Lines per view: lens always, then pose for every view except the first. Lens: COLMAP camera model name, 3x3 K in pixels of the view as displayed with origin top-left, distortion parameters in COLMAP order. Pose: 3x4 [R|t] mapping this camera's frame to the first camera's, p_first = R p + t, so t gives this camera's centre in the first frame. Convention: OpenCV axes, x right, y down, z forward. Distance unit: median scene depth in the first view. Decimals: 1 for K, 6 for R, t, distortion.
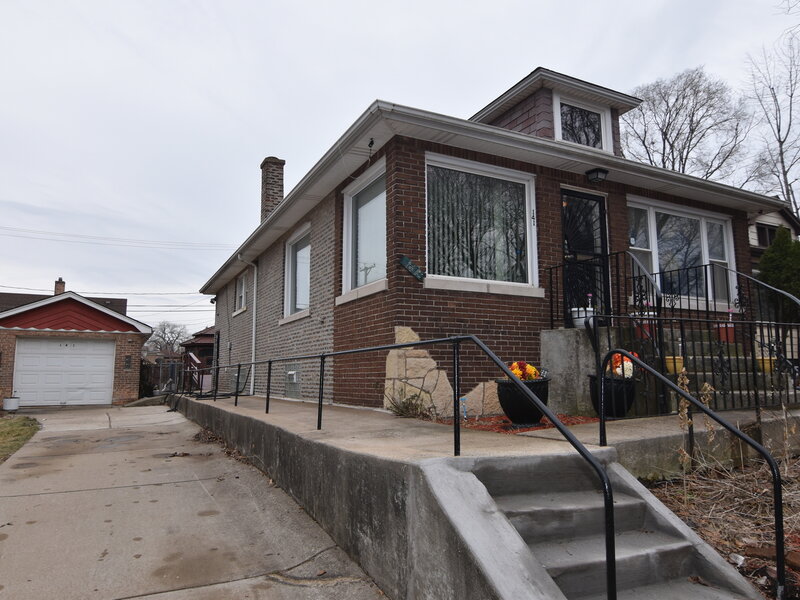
lens RADIAL K [[547.2, 0, 400.0], [0, 547.2, 300.0], [0, 0, 1]] dist [-0.002405, -0.002842]
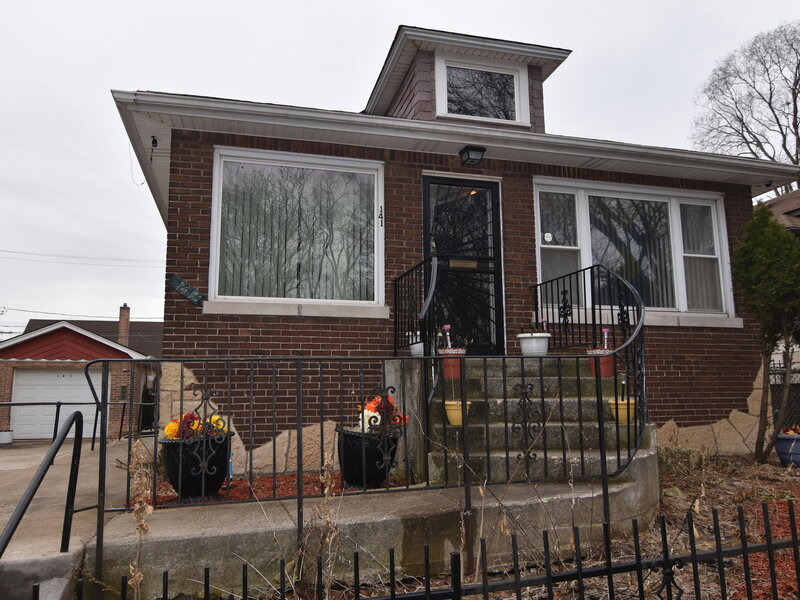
lens RADIAL K [[608.3, 0, 400.0], [0, 608.3, 300.0], [0, 0, 1]] dist [-0.000767, -0.004976]
pose [[0.976383, -0.038885, -0.212518, 0.464833], [0.034152, 0.999081, -0.025899, -0.007842], [0.213330, 0.018029, 0.976814, 0.163296]]
